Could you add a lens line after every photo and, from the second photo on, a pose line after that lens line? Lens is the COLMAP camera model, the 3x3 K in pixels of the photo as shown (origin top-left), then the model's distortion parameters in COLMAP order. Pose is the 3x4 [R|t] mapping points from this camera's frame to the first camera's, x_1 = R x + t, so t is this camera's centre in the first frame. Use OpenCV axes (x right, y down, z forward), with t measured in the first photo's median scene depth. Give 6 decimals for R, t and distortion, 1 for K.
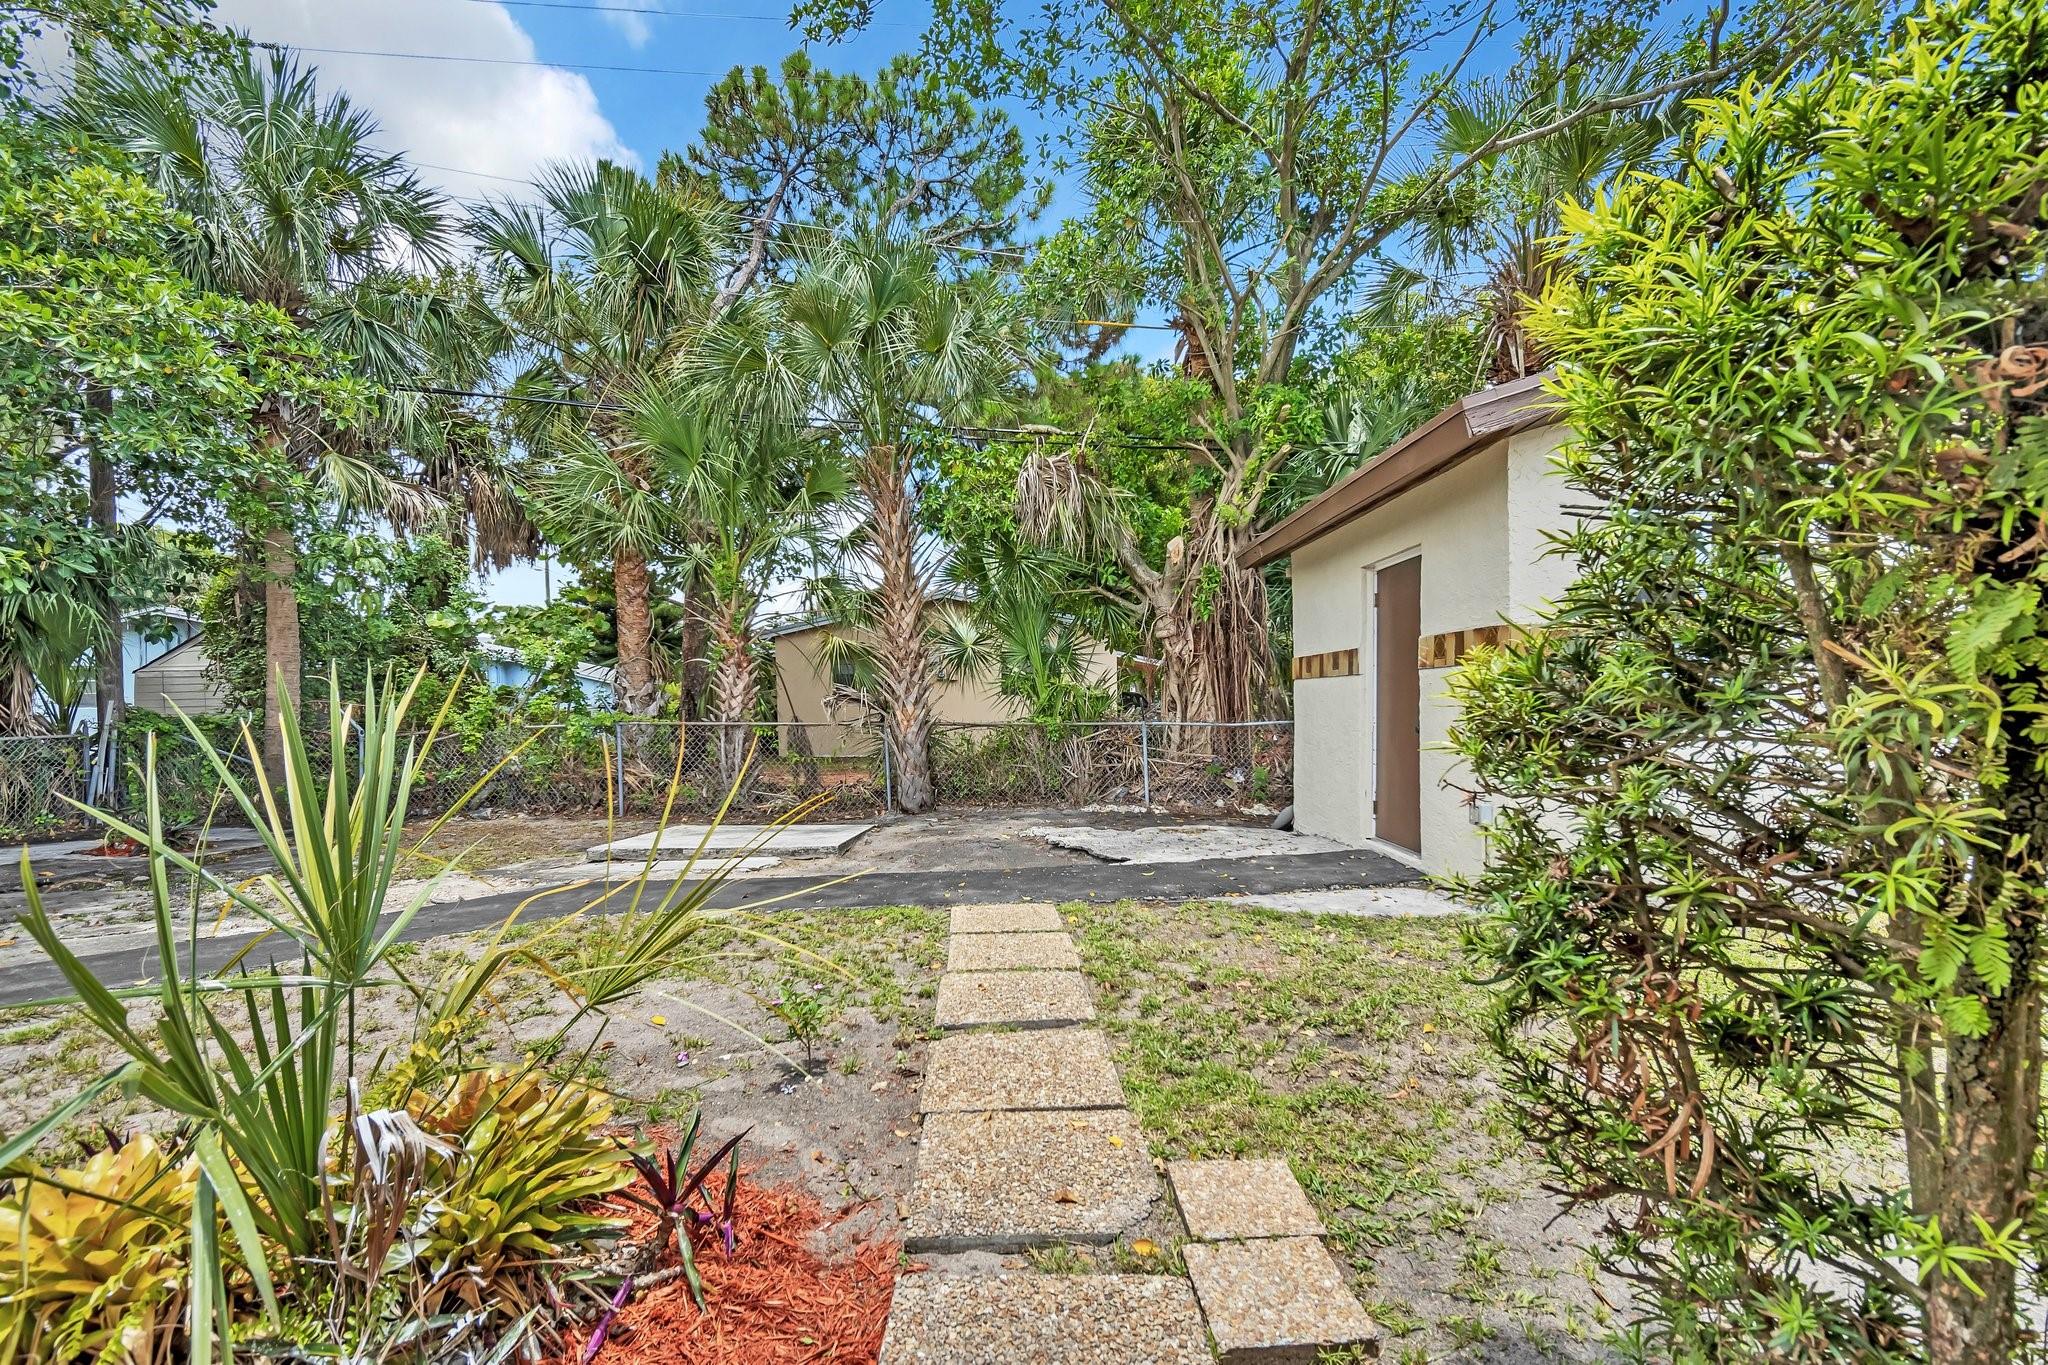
lens RADIAL K [[883.8, 0, 1023.5], [0, 883.8, 690.5], [0, 0, 1]] dist [-0.014704, -0.000199]
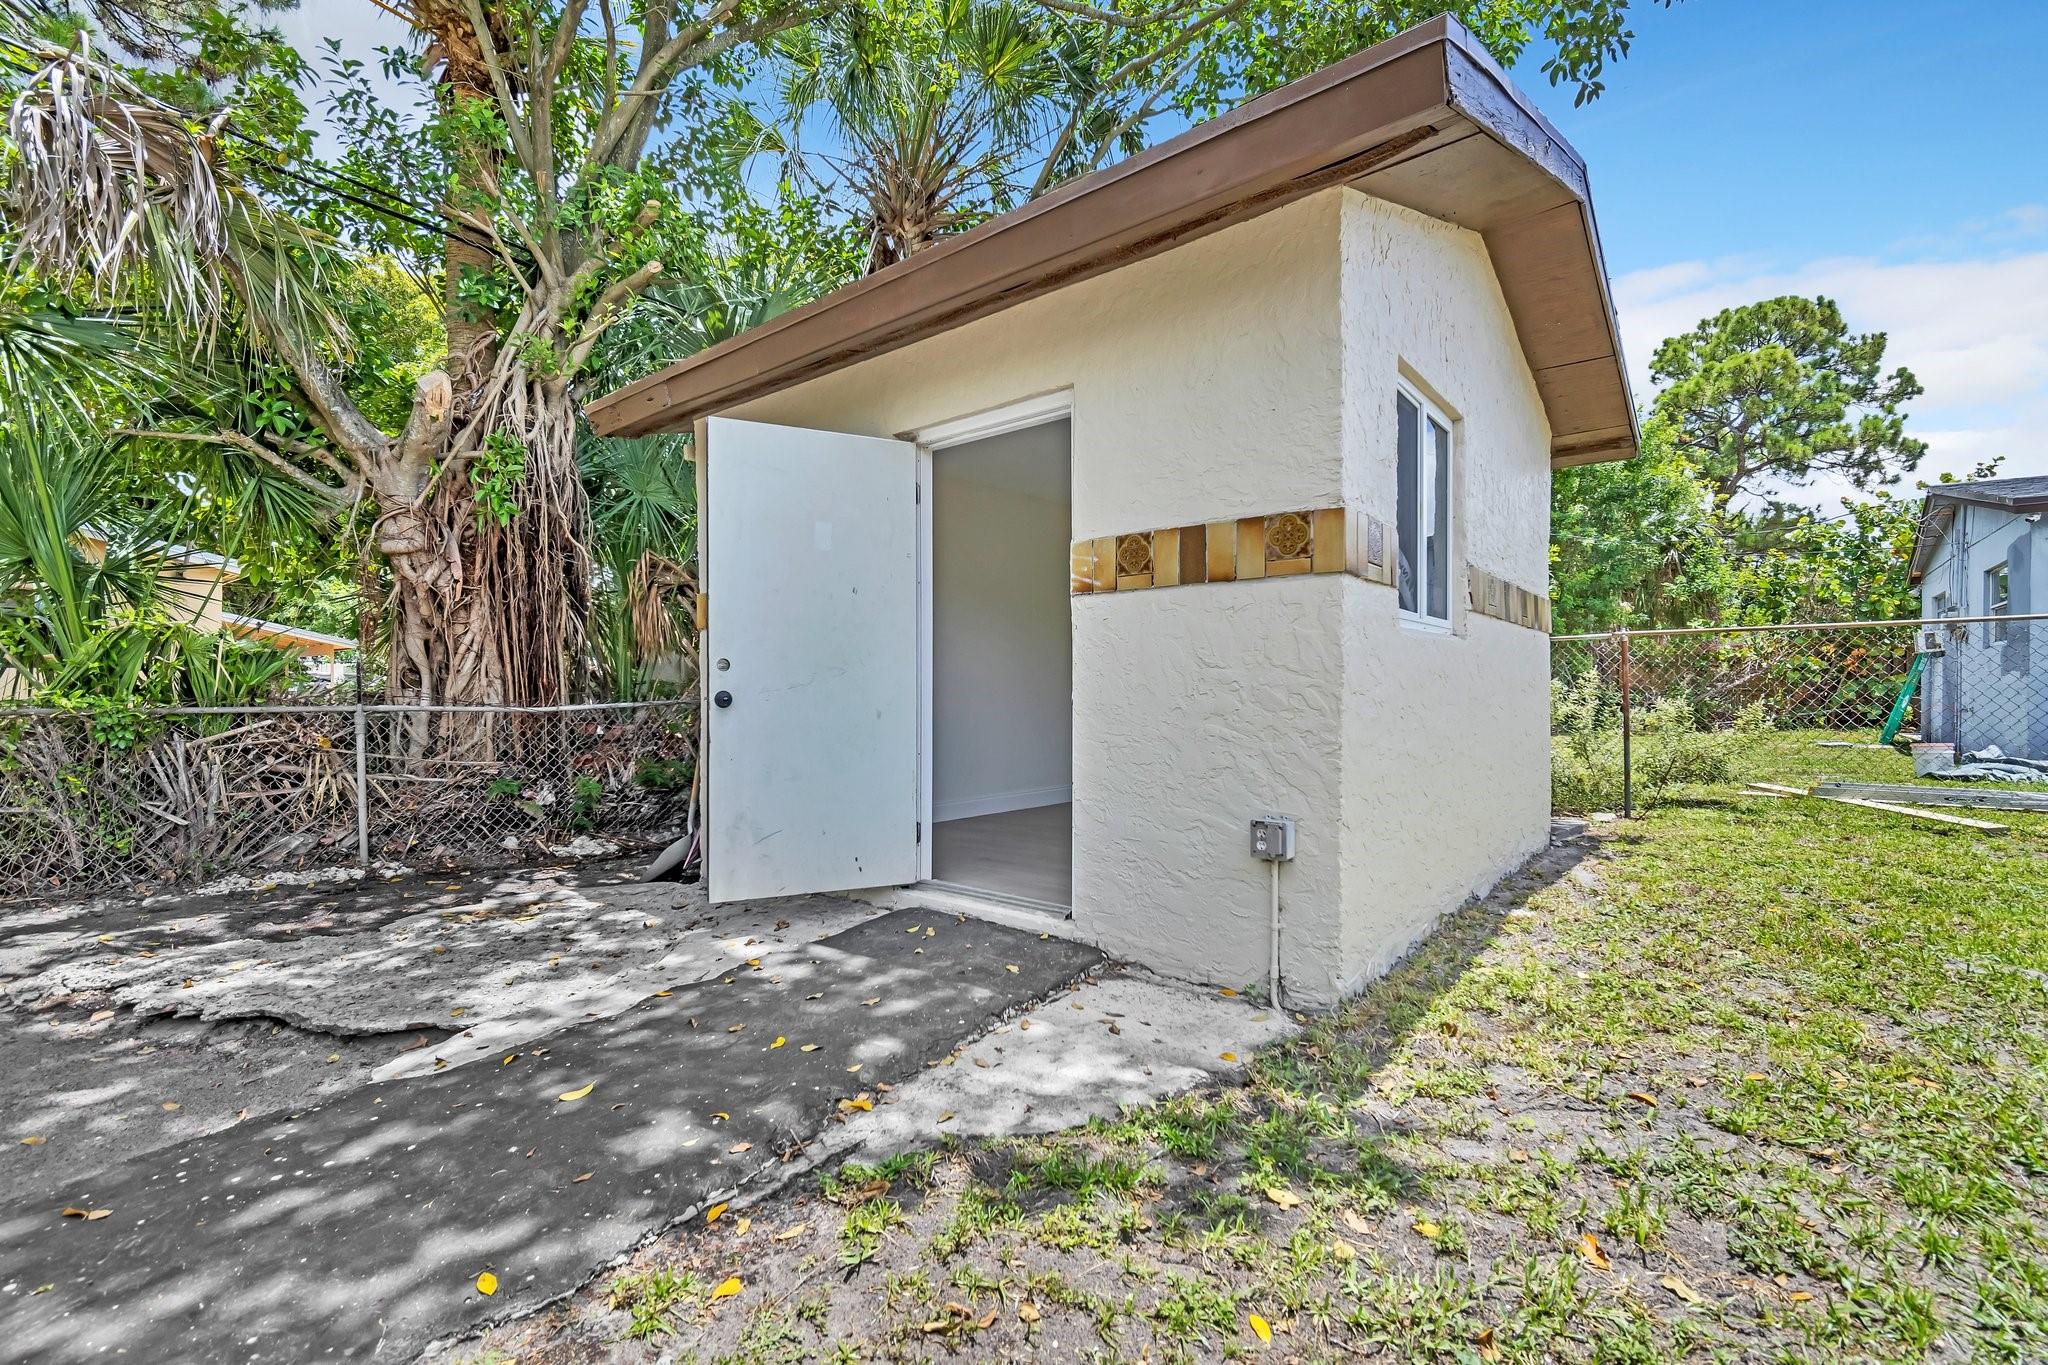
lens RADIAL K [[883.8, 0, 1023.5], [0, 883.8, 690.5], [0, 0, 1]] dist [-0.014704, -0.000199]
pose [[0.636112, 0.006558, 0.771569, -0.014277], [-0.011378, 0.999935, 0.000882, 0.021209], [-0.771513, -0.009340, 0.636145, 0.361959]]
